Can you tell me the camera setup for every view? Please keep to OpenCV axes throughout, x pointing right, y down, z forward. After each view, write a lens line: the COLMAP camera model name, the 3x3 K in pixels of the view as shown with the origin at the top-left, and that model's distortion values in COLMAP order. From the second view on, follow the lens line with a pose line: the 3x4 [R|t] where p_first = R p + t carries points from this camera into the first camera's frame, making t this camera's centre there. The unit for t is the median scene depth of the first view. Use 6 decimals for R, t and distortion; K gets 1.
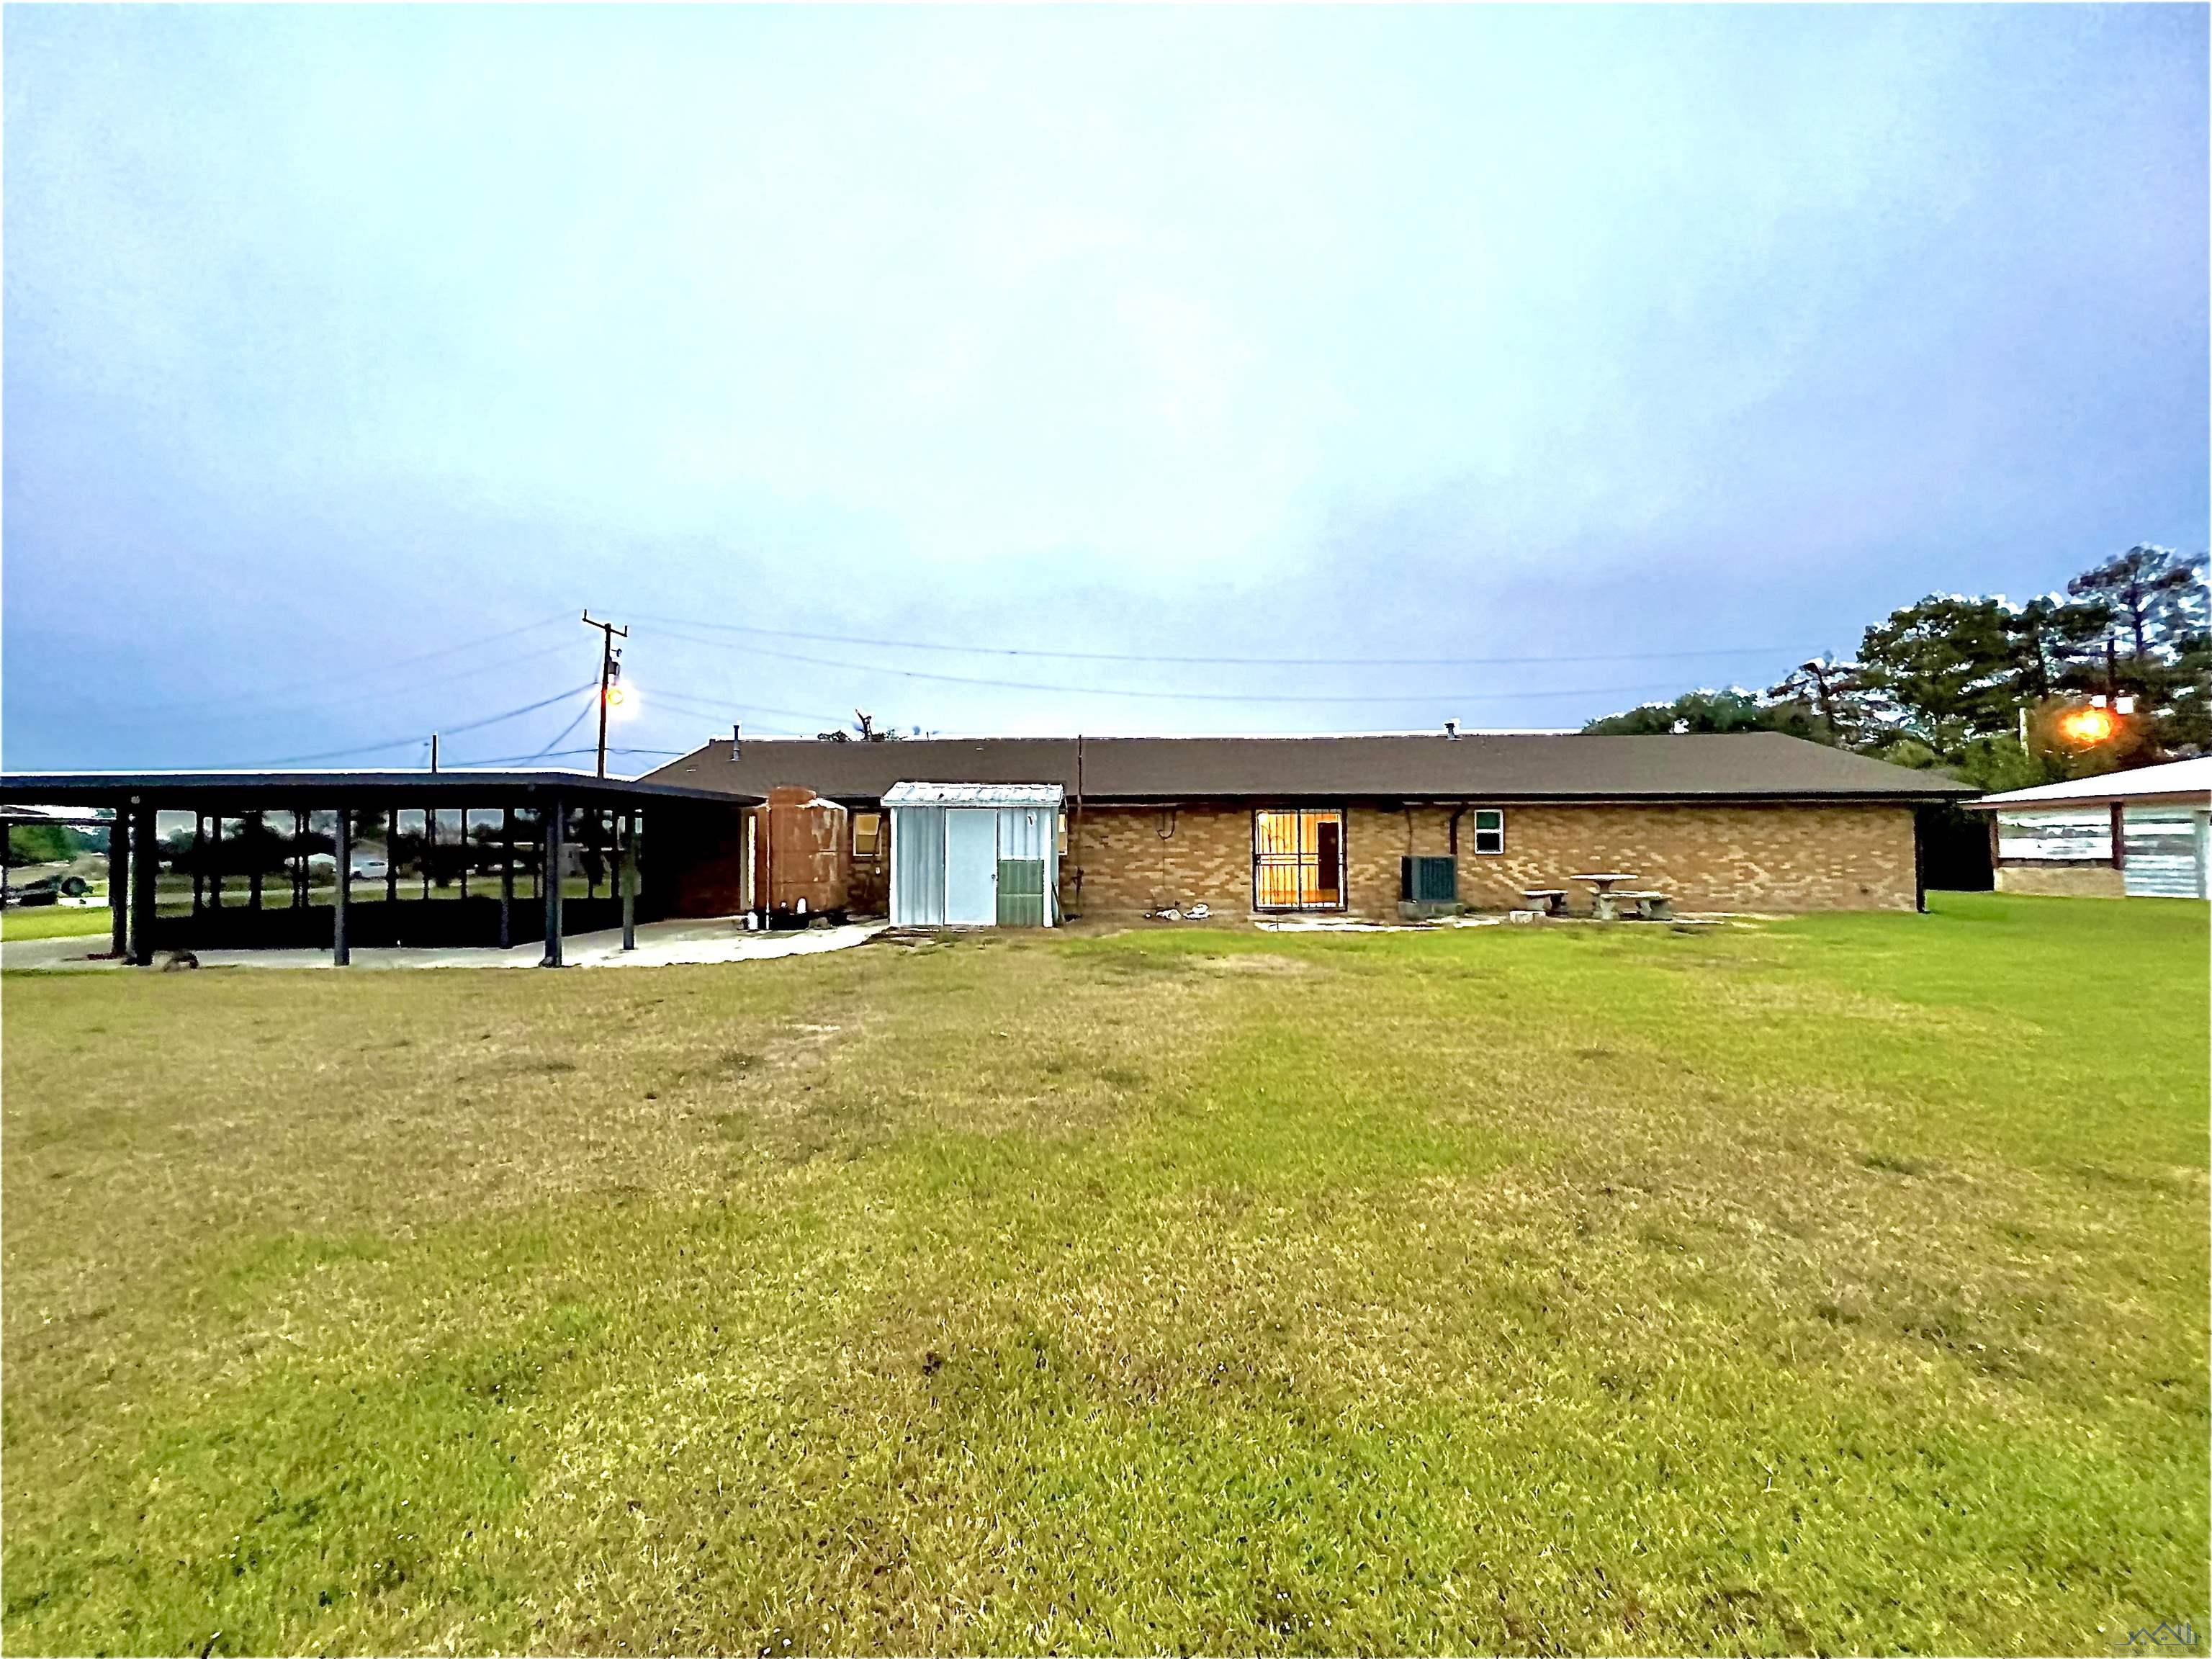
lens RADIAL K [[895.7, 0, 1109.3], [0, 895.7, 824.6], [0, 0, 1]] dist [-0.000546, -0.000025]
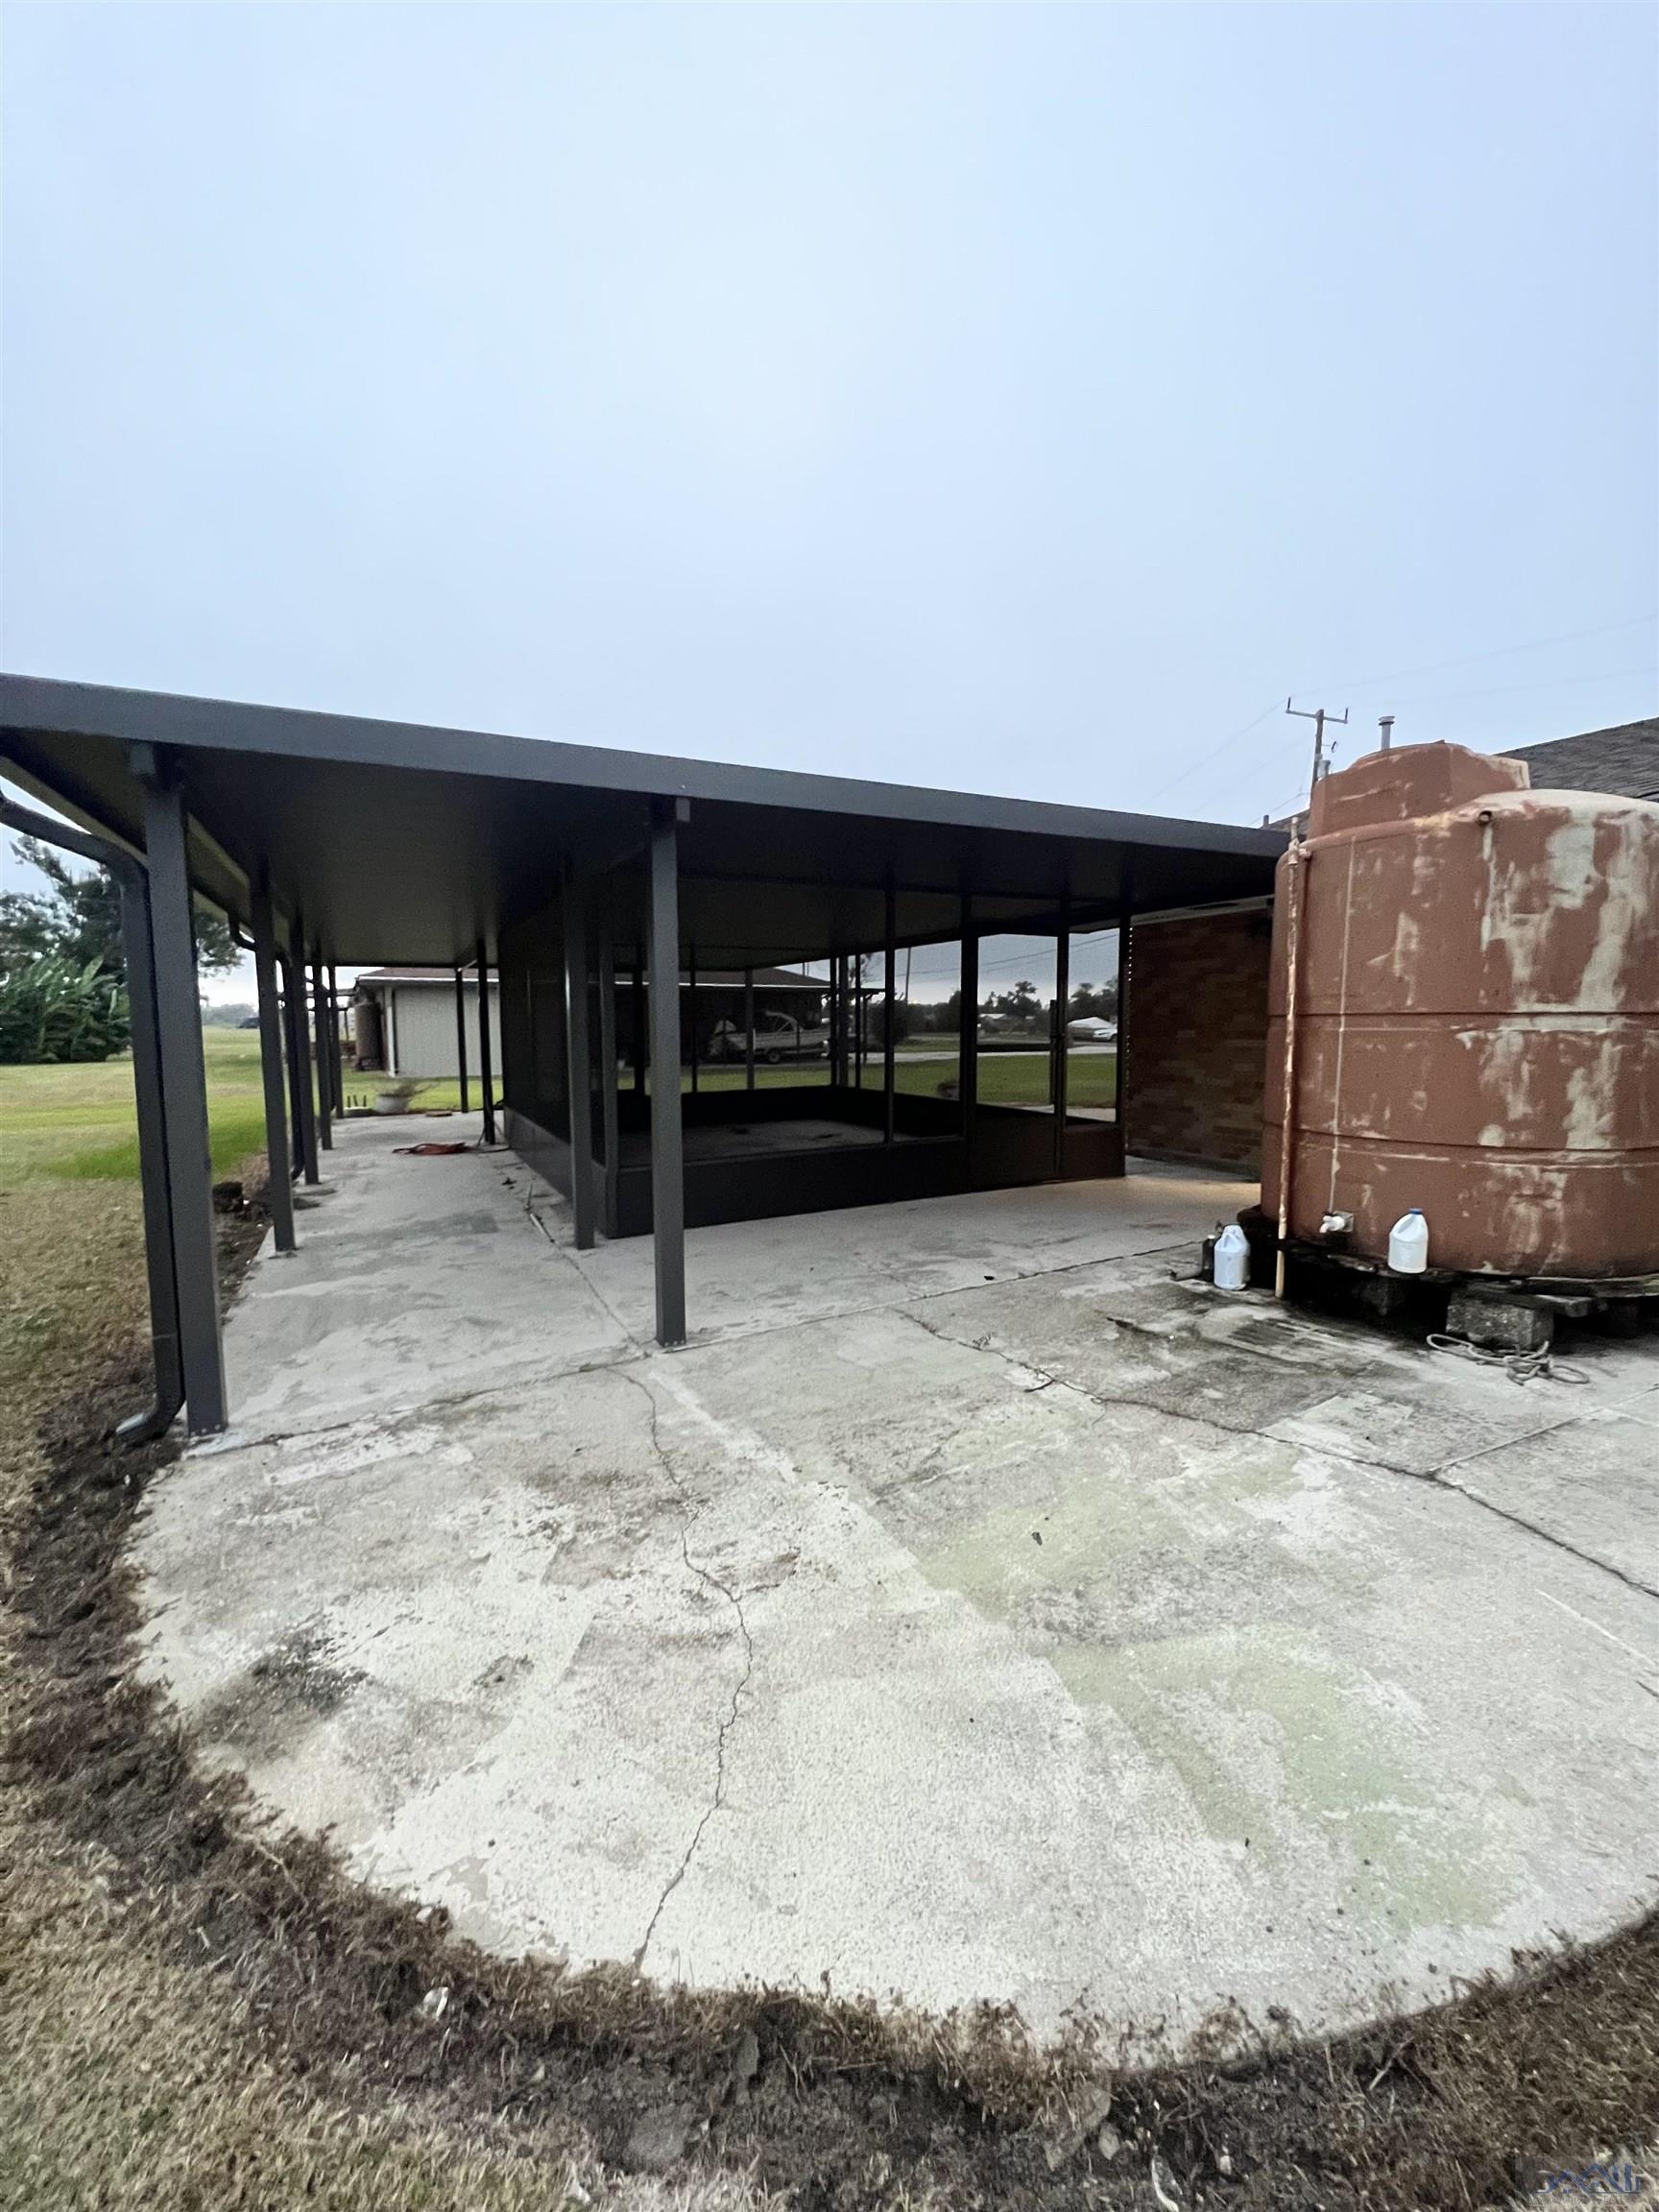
lens RADIAL K [[895.7, 0, 834.6], [0, 895.7, 1099.0], [0, 0, 1]] dist [-0.000546, -0.000025]
pose [[0.482399, 0.087221, -0.871598, -0.206873], [0.021838, 0.993523, 0.111509, 0.021958], [0.875679, -0.072826, 0.477370, 0.735190]]
